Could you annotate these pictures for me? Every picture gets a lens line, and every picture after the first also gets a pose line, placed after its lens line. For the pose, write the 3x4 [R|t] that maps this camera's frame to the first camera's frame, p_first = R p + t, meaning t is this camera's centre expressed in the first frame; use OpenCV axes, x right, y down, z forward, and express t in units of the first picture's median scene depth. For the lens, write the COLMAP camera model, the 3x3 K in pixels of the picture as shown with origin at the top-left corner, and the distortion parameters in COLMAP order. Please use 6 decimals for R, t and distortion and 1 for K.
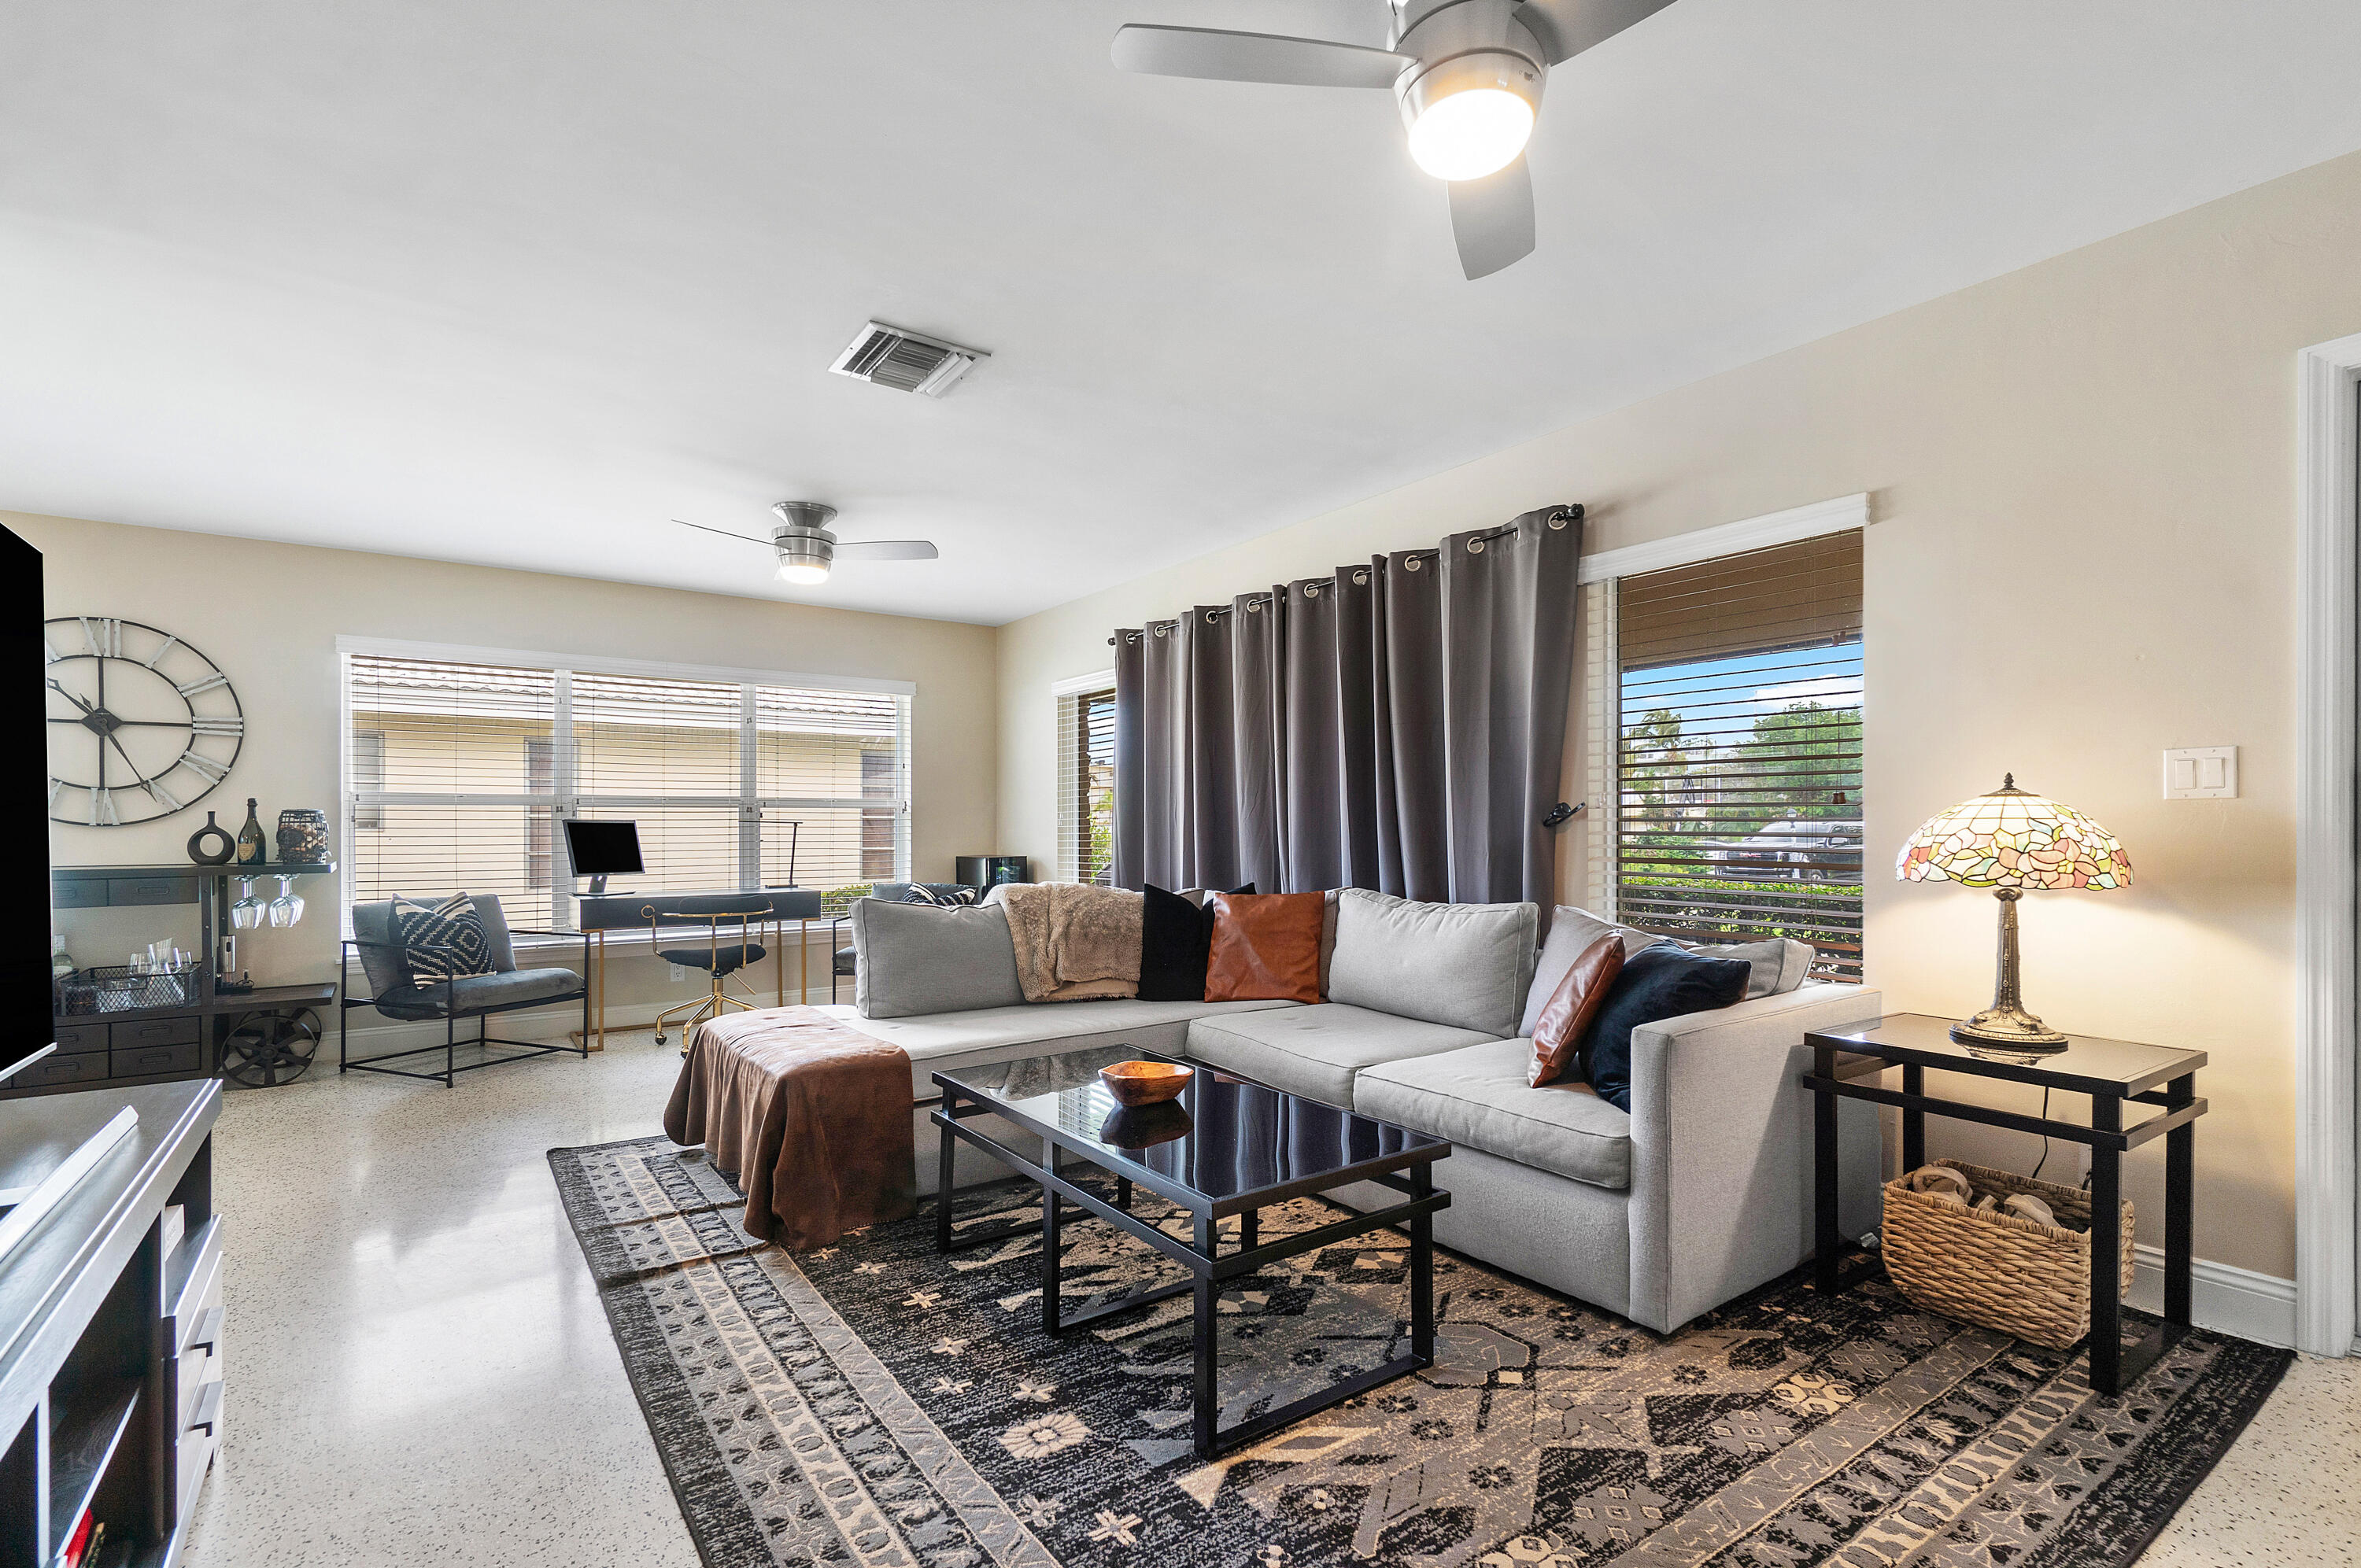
lens RADIAL K [[1035.0, 0, 1187.8], [0, 1035.0, 838.6], [0, 0, 1]] dist [0.001593, -0.000581]
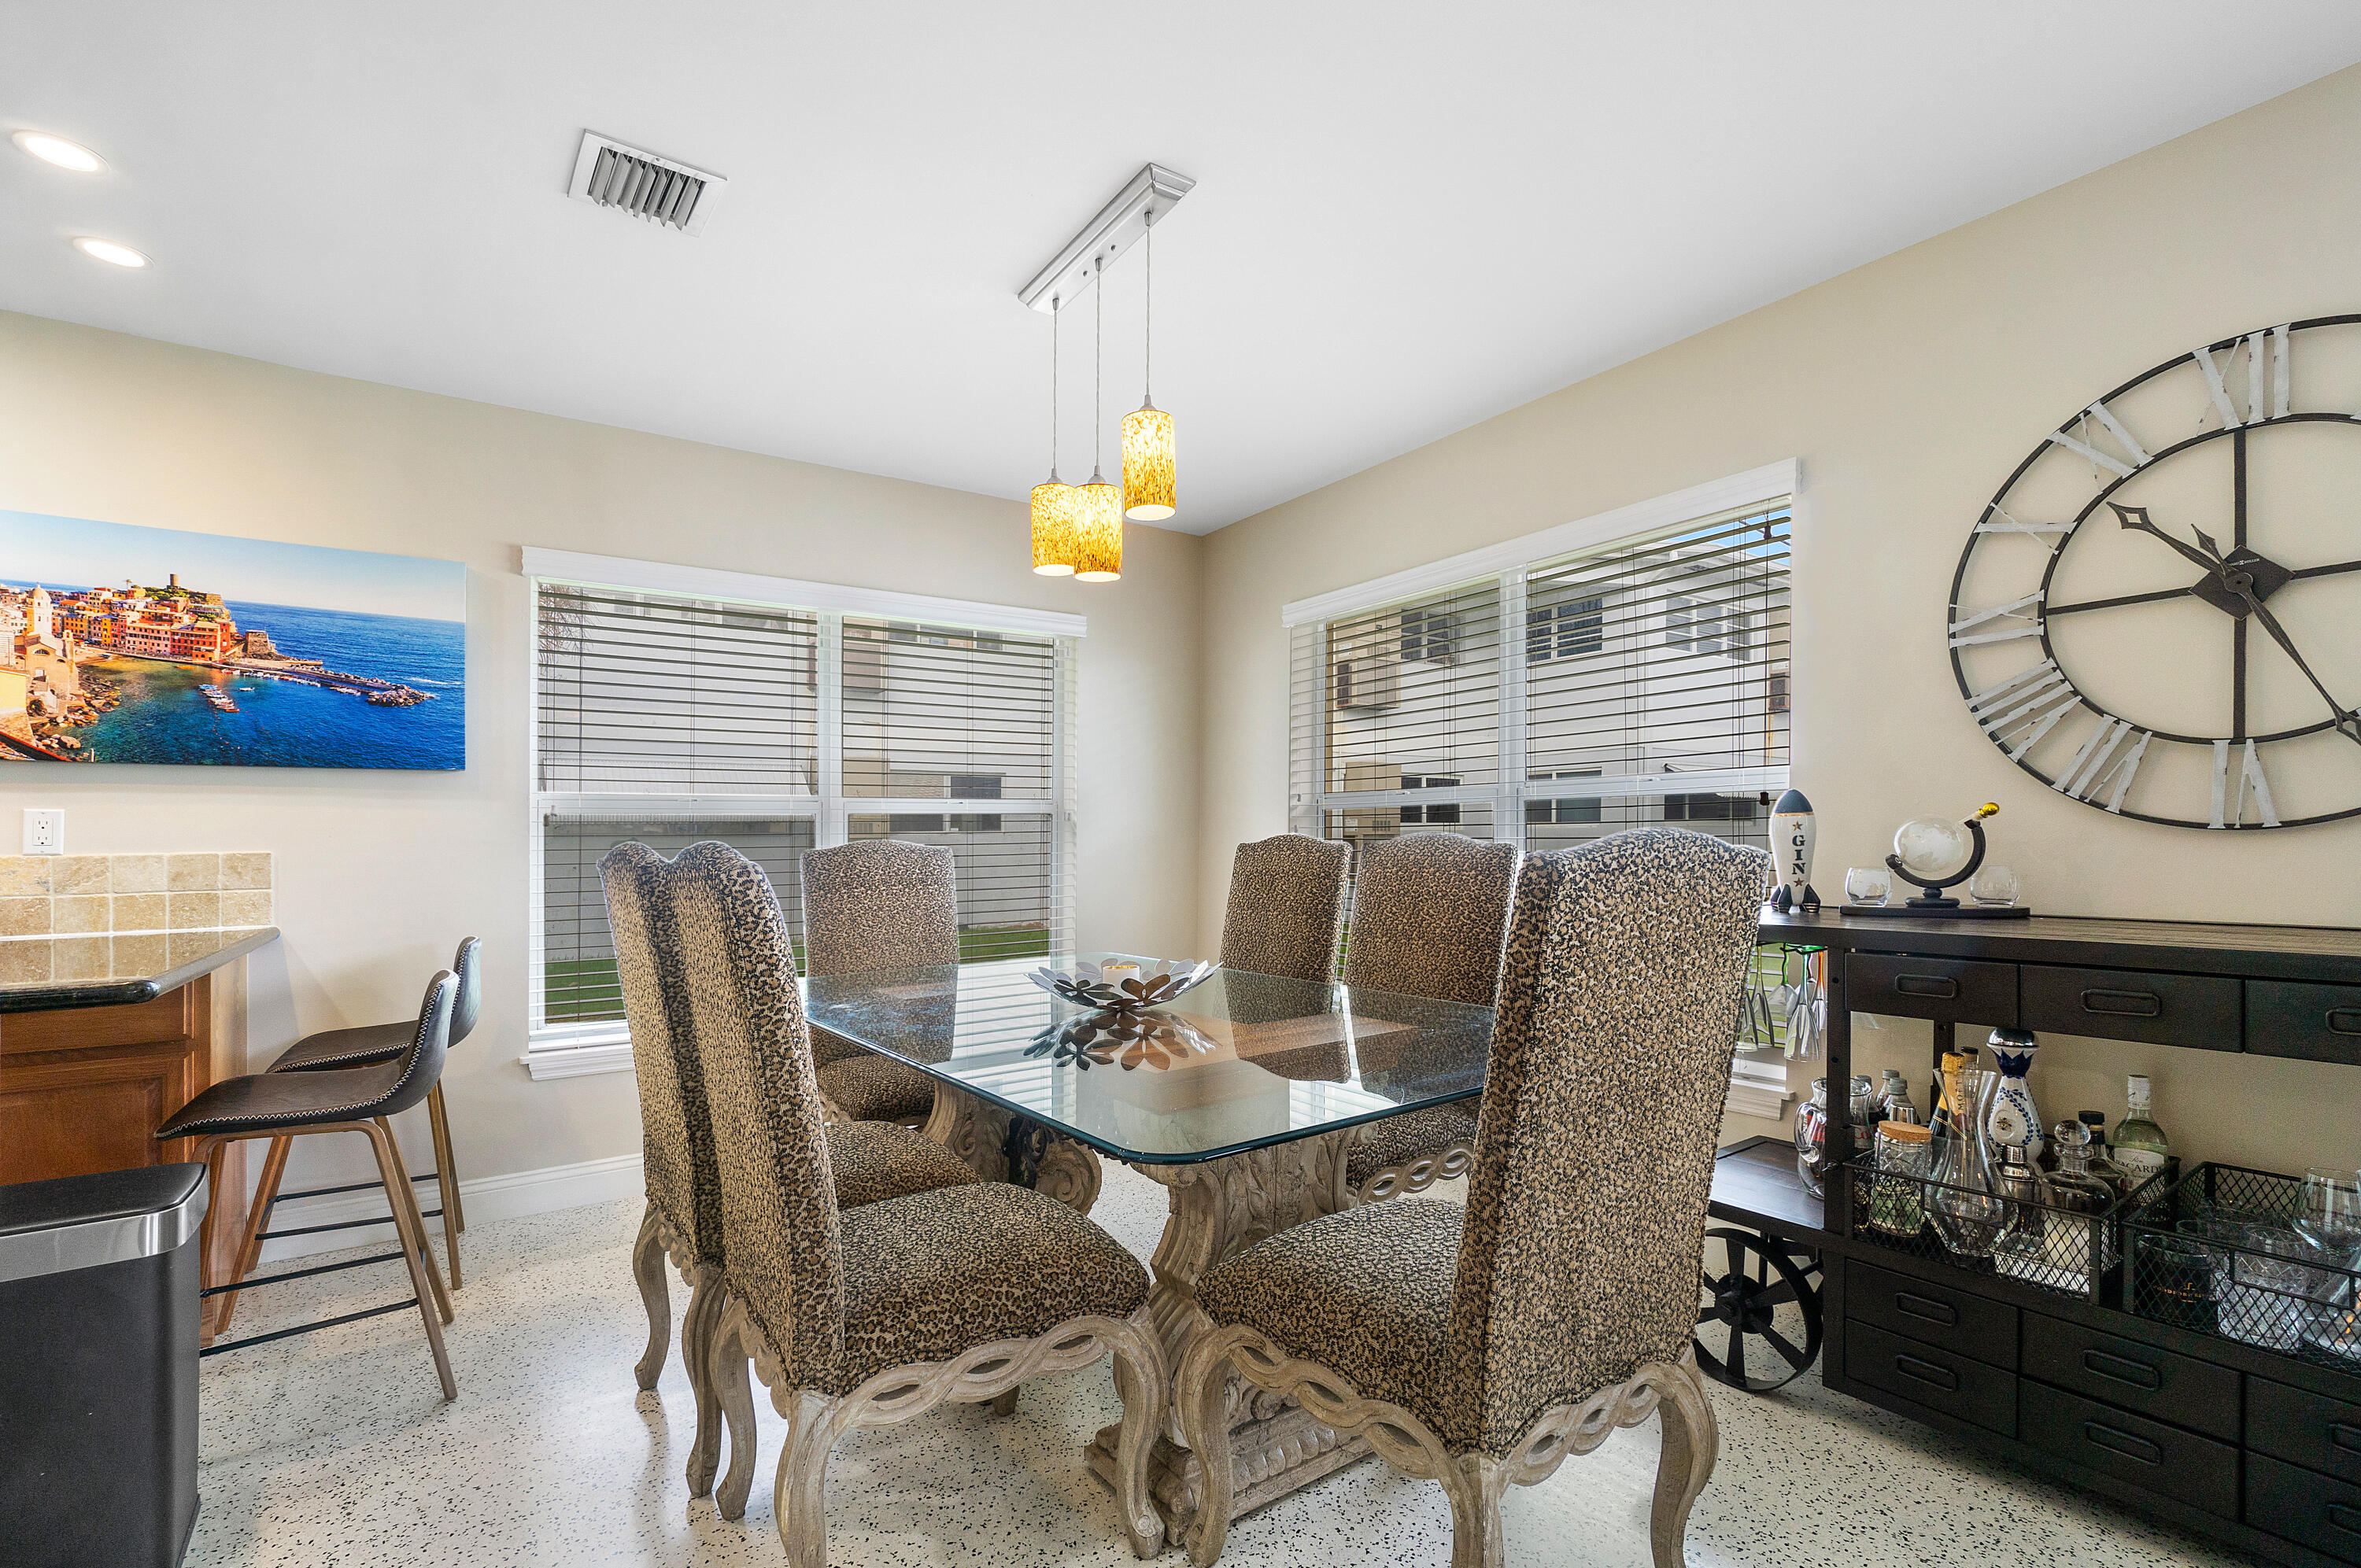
lens RADIAL K [[1035.0, 0, 1187.8], [0, 1035.0, 838.6], [0, 0, 1]] dist [0.001593, -0.000581]
pose [[-0.032979, 0.008280, -0.999422, -0.605378], [-0.004638, 0.999954, 0.008438, -0.010690], [0.999445, 0.004914, -0.032939, 0.580215]]
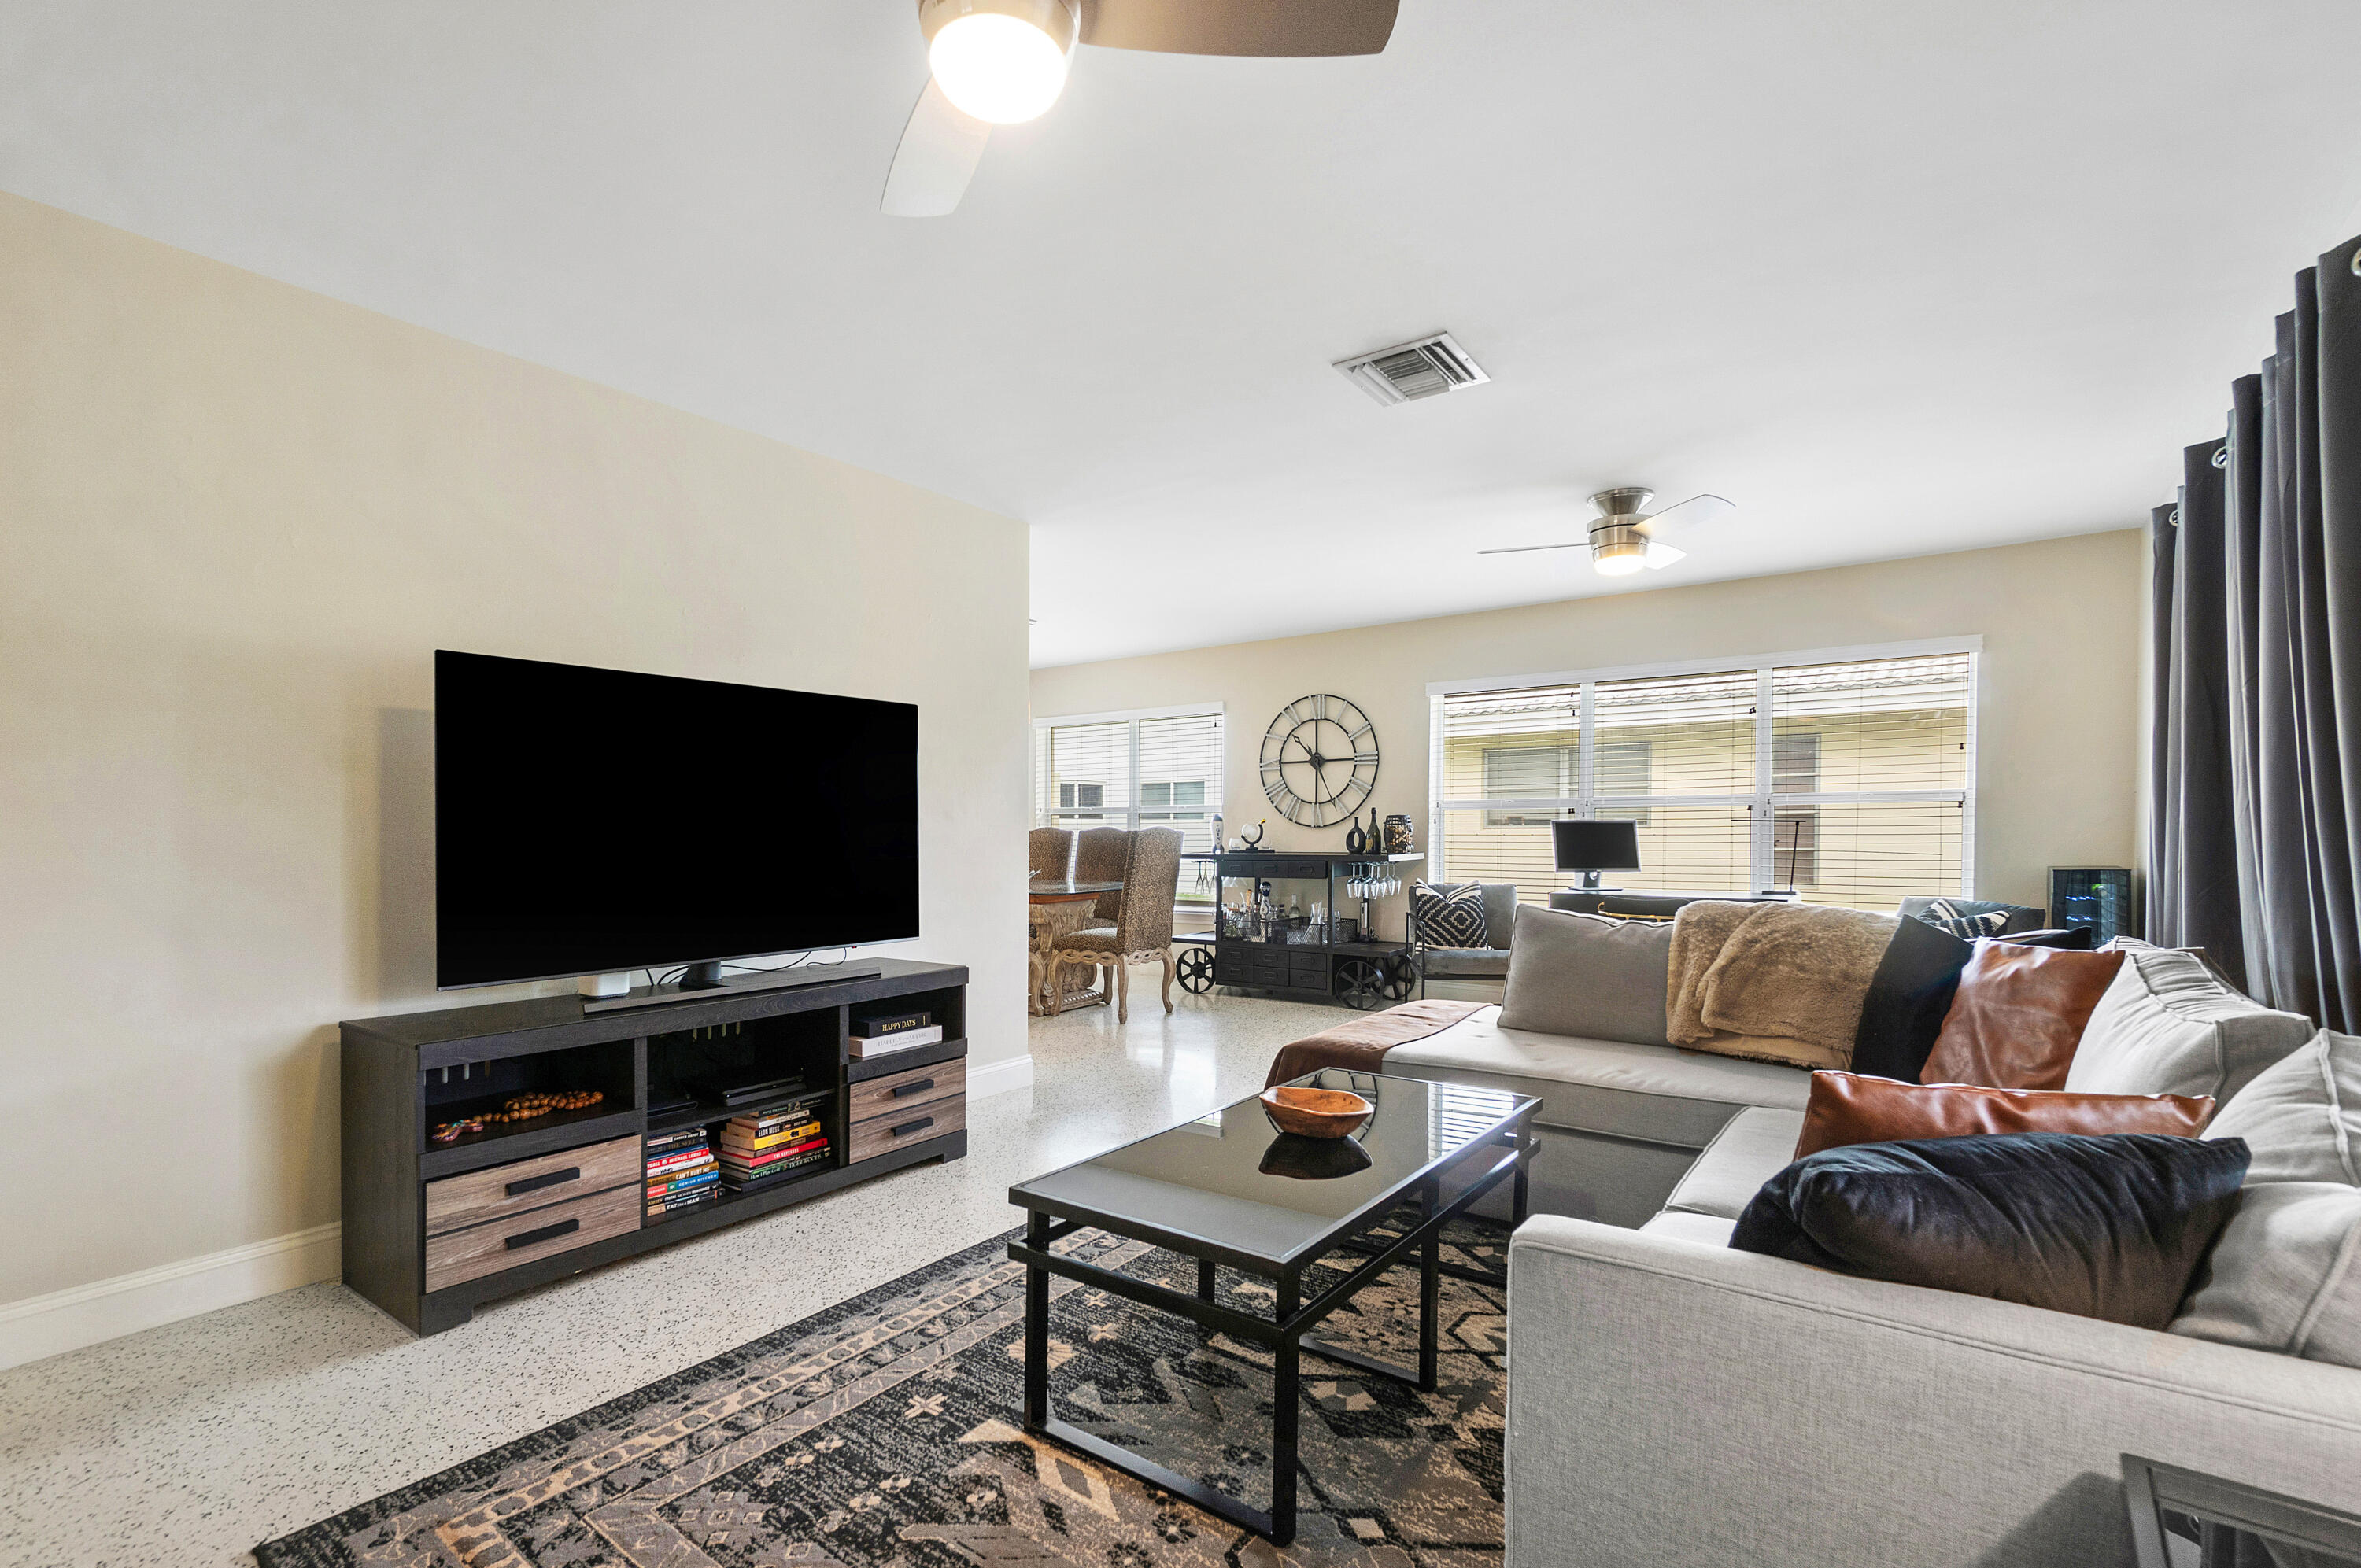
lens RADIAL K [[1075.2, 0, 1208.0], [0, 1075.2, 821.9], [0, 0, 1]] dist [-0.001855, -0.000238]
pose [[0.326318, -0.005103, -0.945246, 0.431632], [-0.005103, 0.999961, -0.007160, -0.007602], [0.945246, 0.007160, 0.326279, 0.308469]]
